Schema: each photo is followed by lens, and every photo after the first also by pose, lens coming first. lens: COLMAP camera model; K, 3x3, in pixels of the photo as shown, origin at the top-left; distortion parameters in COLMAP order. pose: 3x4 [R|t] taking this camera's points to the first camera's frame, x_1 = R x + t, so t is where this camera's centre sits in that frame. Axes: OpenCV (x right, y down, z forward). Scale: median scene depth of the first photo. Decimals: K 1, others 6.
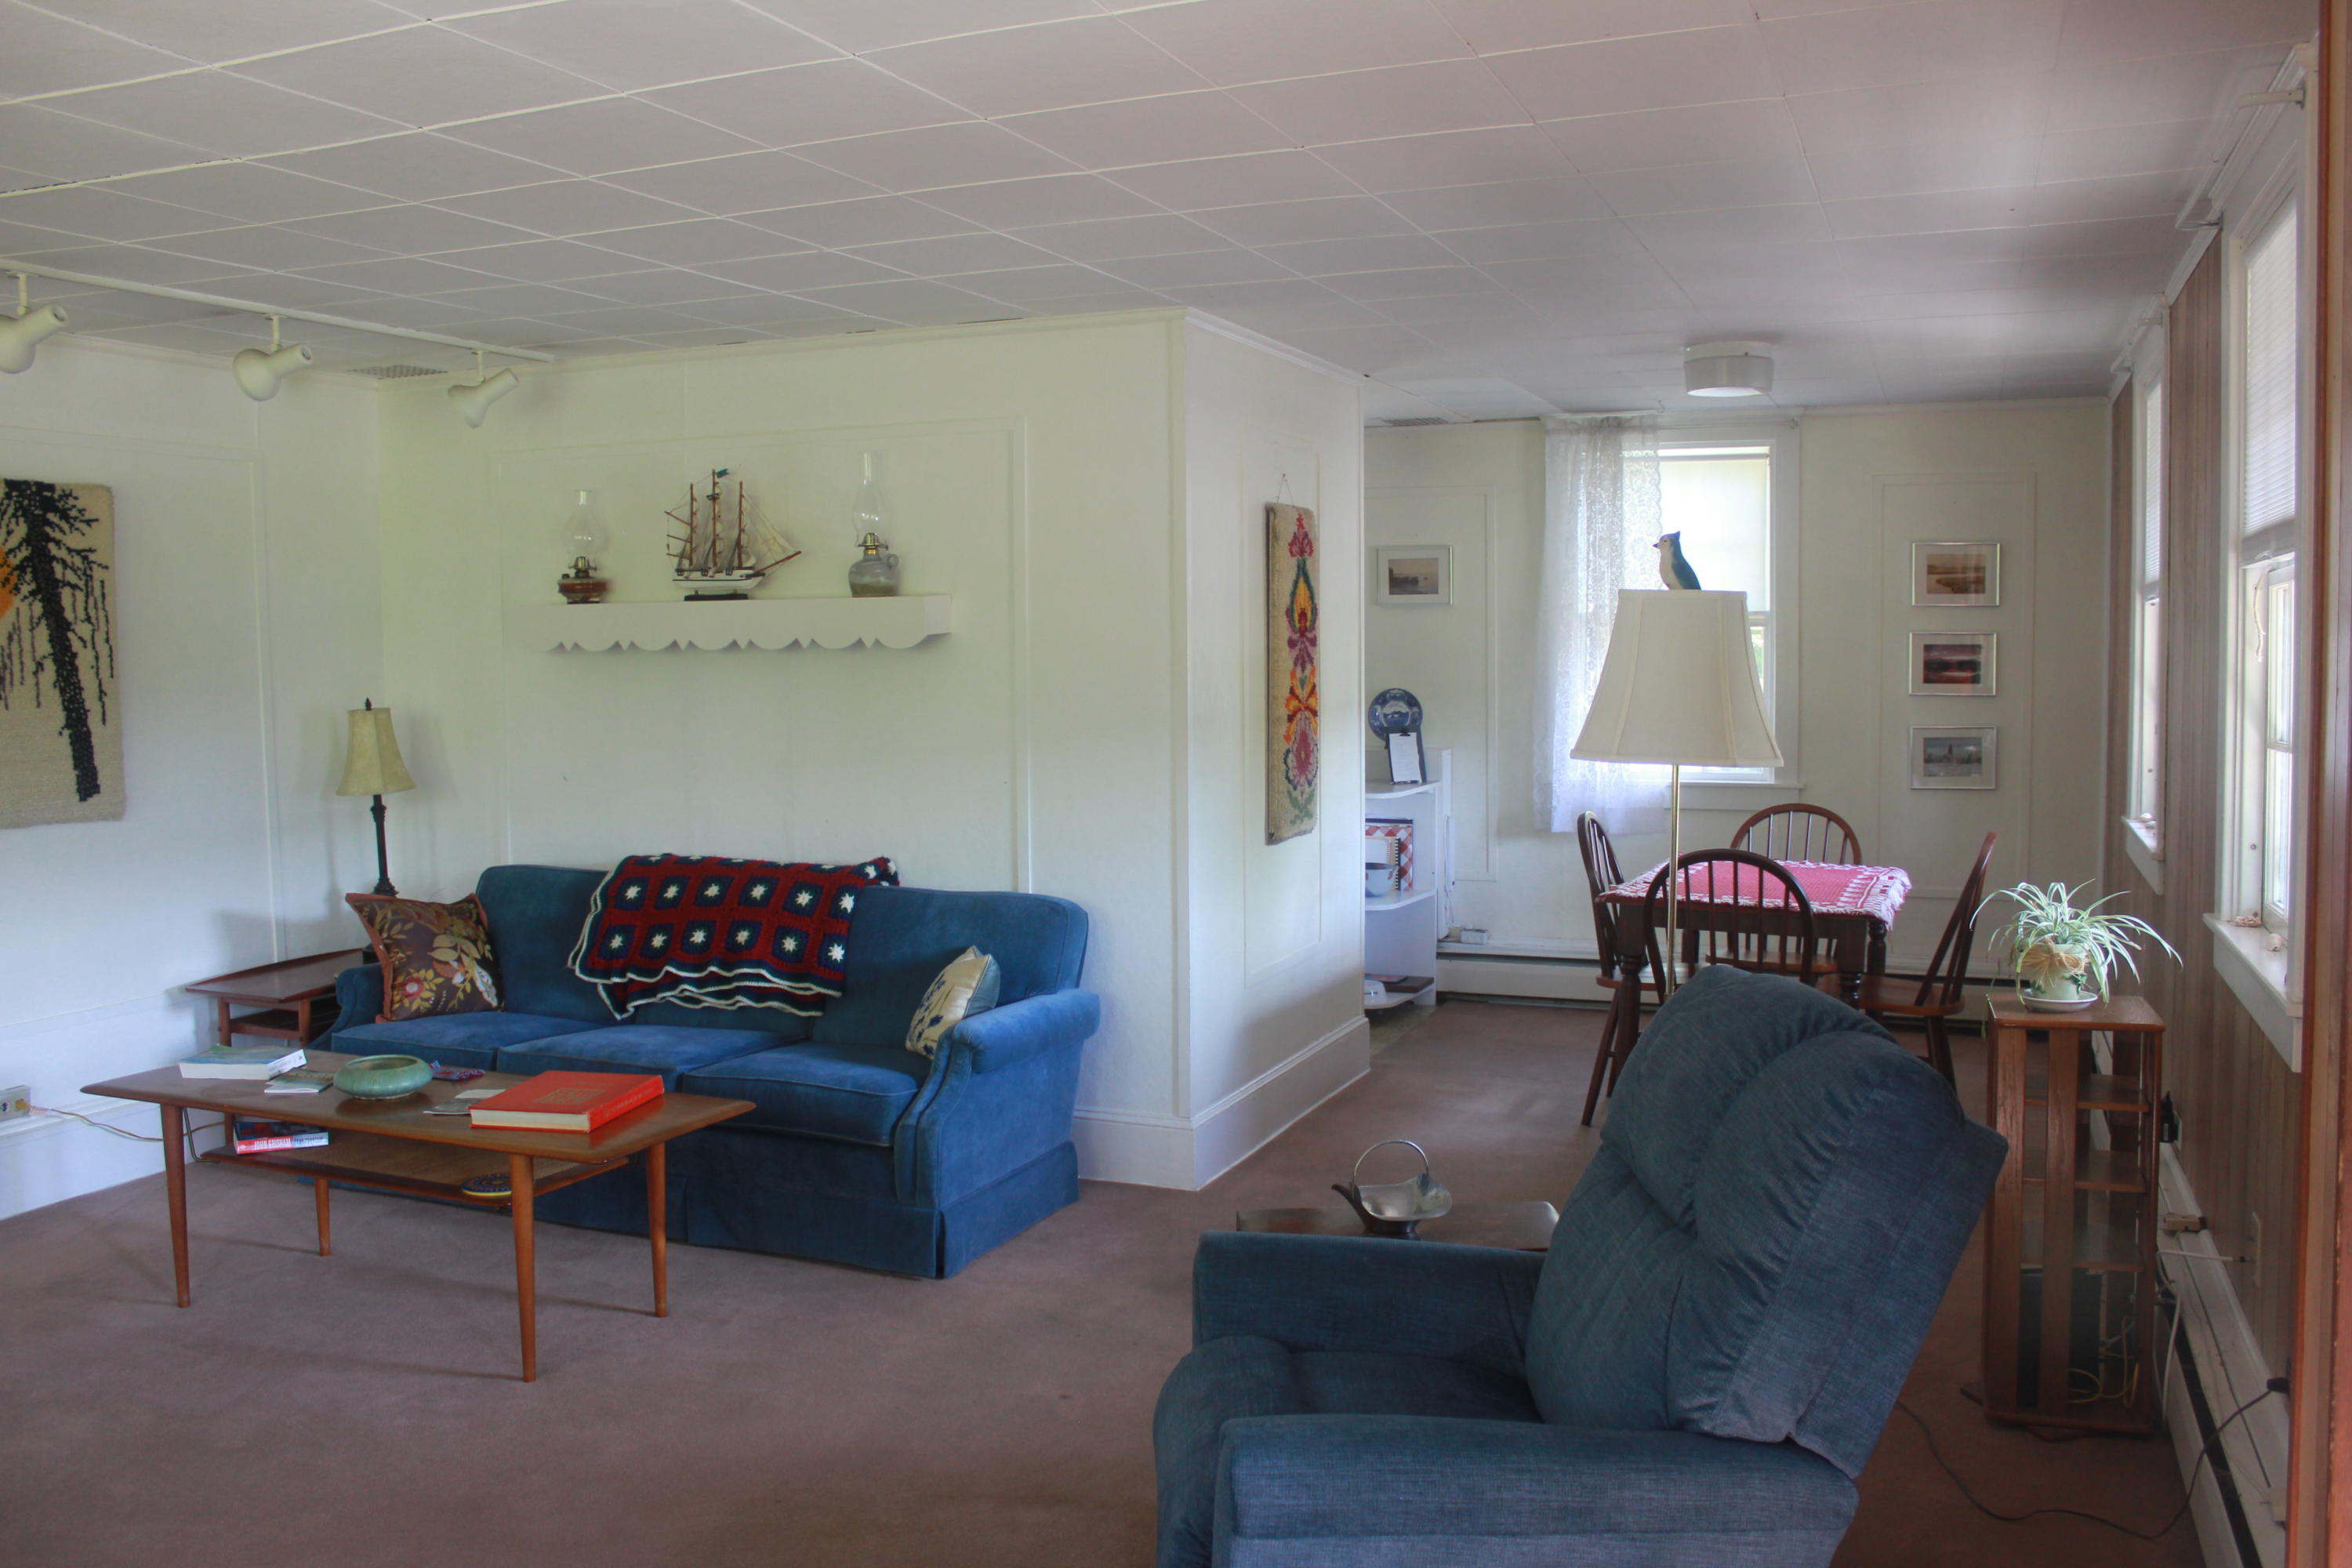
lens RADIAL K [[1927.8, 0, 1187.4], [0, 1927.8, 791.5], [0, 0, 1]] dist [-0.144874, 0.071668]
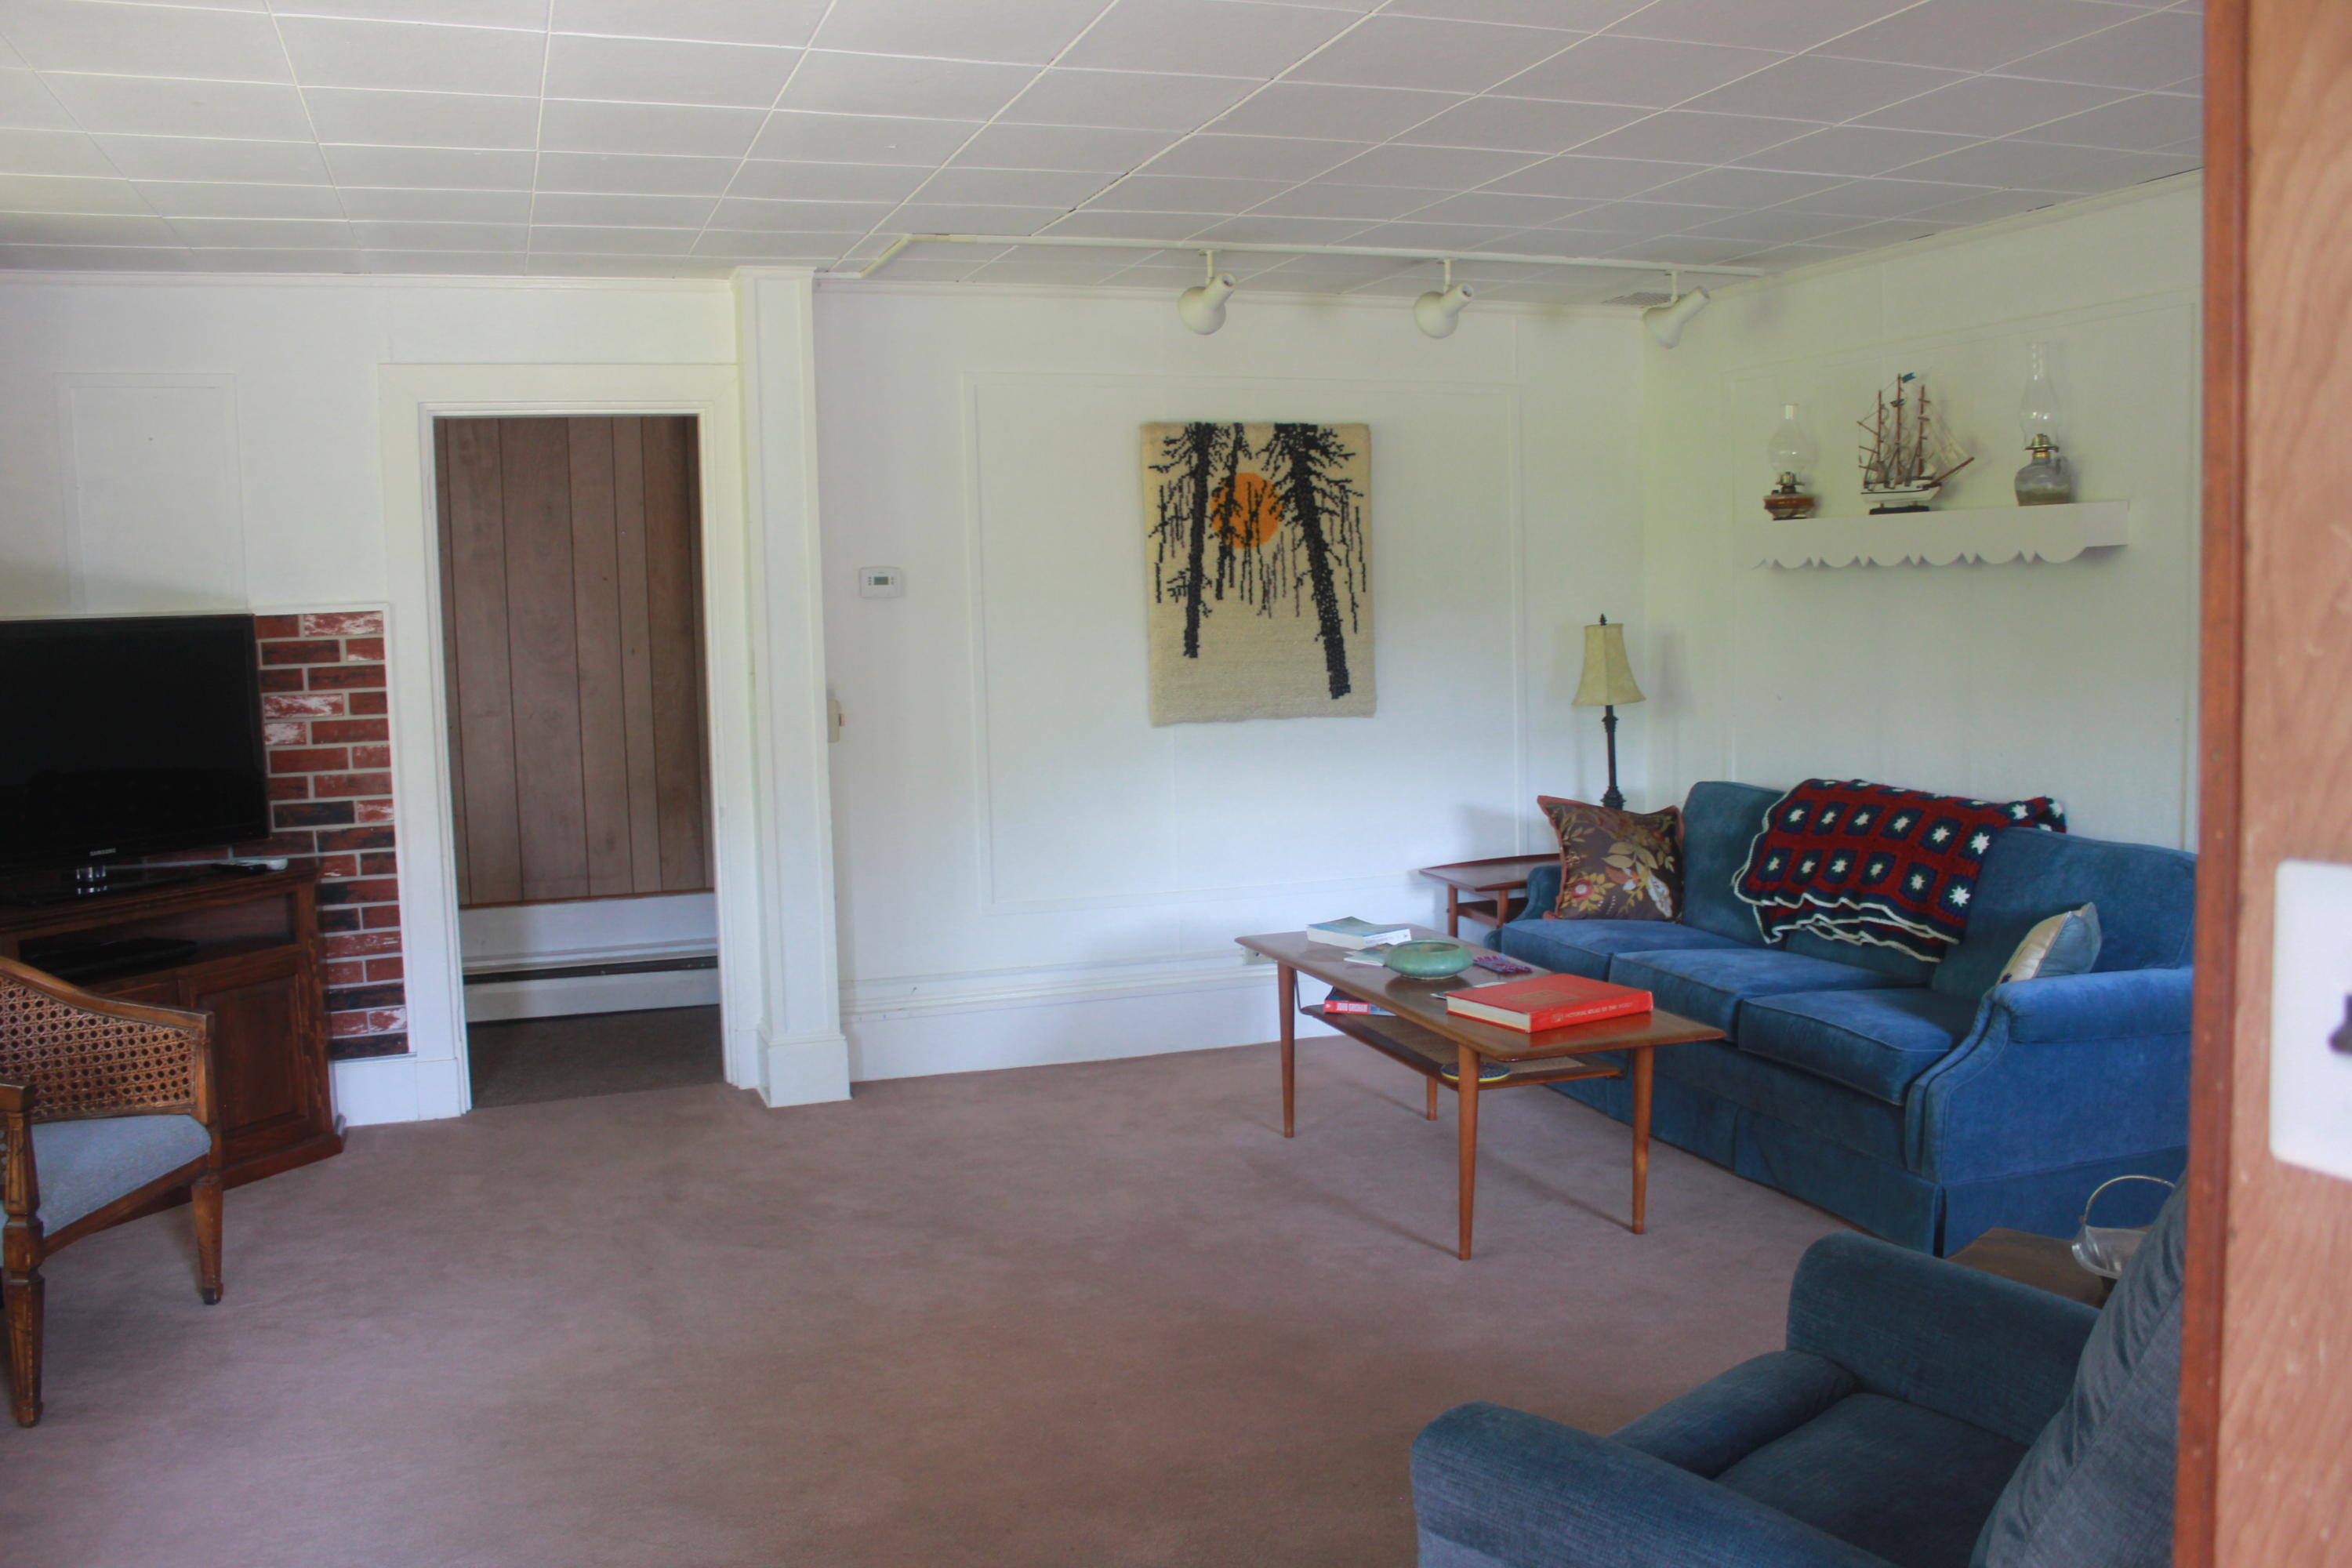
lens RADIAL K [[1927.8, 0, 1184.6], [0, 1927.8, 779.3], [0, 0, 1]] dist [-0.144874, 0.071668]
pose [[0.668959, 0.064830, -0.740467, 0.229123], [-0.043303, 0.997896, 0.048247, 0.001269], [0.742037, -0.000211, 0.670359, 0.122033]]
